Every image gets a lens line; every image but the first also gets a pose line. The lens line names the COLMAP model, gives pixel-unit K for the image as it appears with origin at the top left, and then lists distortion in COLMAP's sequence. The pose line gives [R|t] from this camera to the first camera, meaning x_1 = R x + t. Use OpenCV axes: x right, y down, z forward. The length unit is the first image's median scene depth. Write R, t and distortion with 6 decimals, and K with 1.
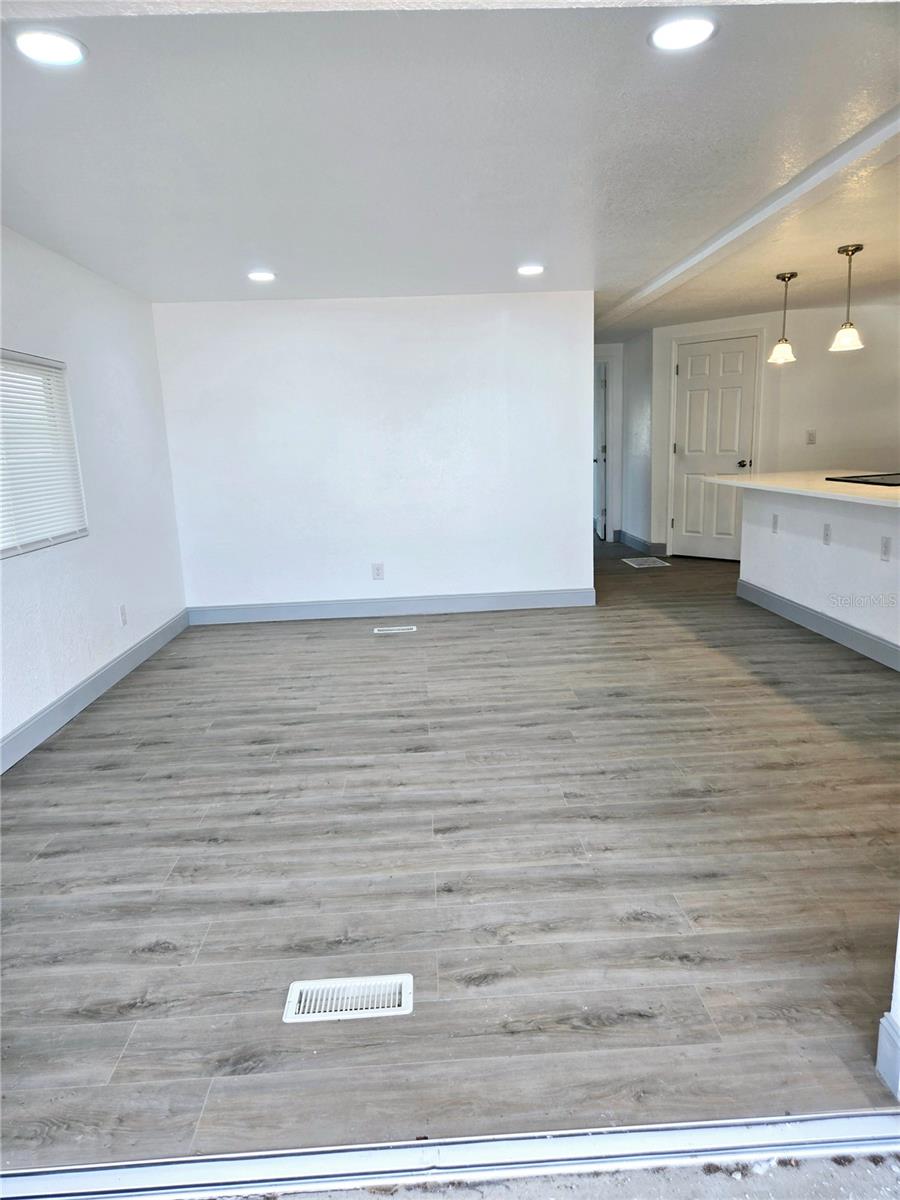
lens RADIAL K [[823.5, 0, 450.0], [0, 823.5, 600.0], [0, 0, 1]] dist [0.088860, -0.083067]
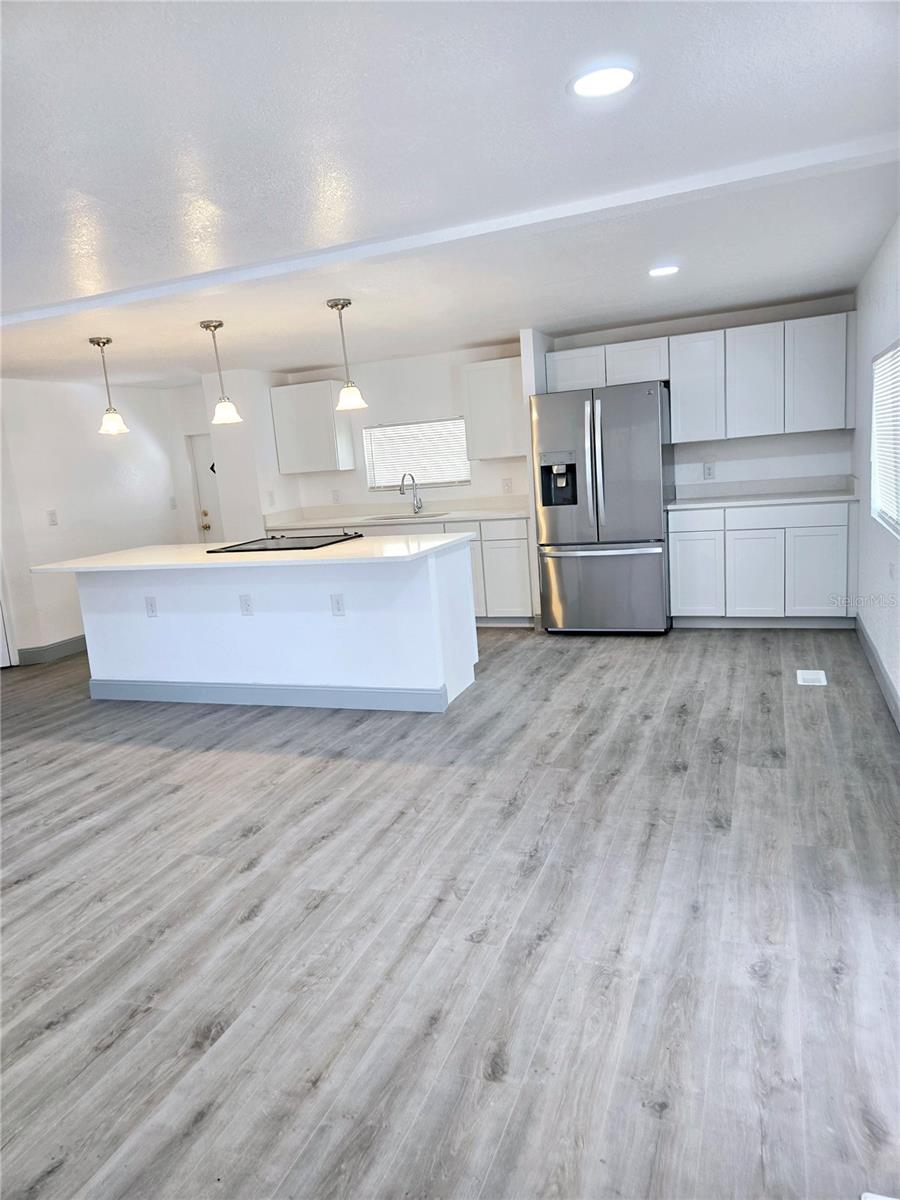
lens RADIAL K [[823.5, 0, 450.0], [0, 823.5, 600.0], [0, 0, 1]] dist [0.088860, -0.083067]
pose [[0.394462, -0.145282, 0.907355, -0.439535], [0.237062, 0.970088, 0.052267, -0.101395], [-0.887807, 0.194482, 0.417104, 0.511494]]
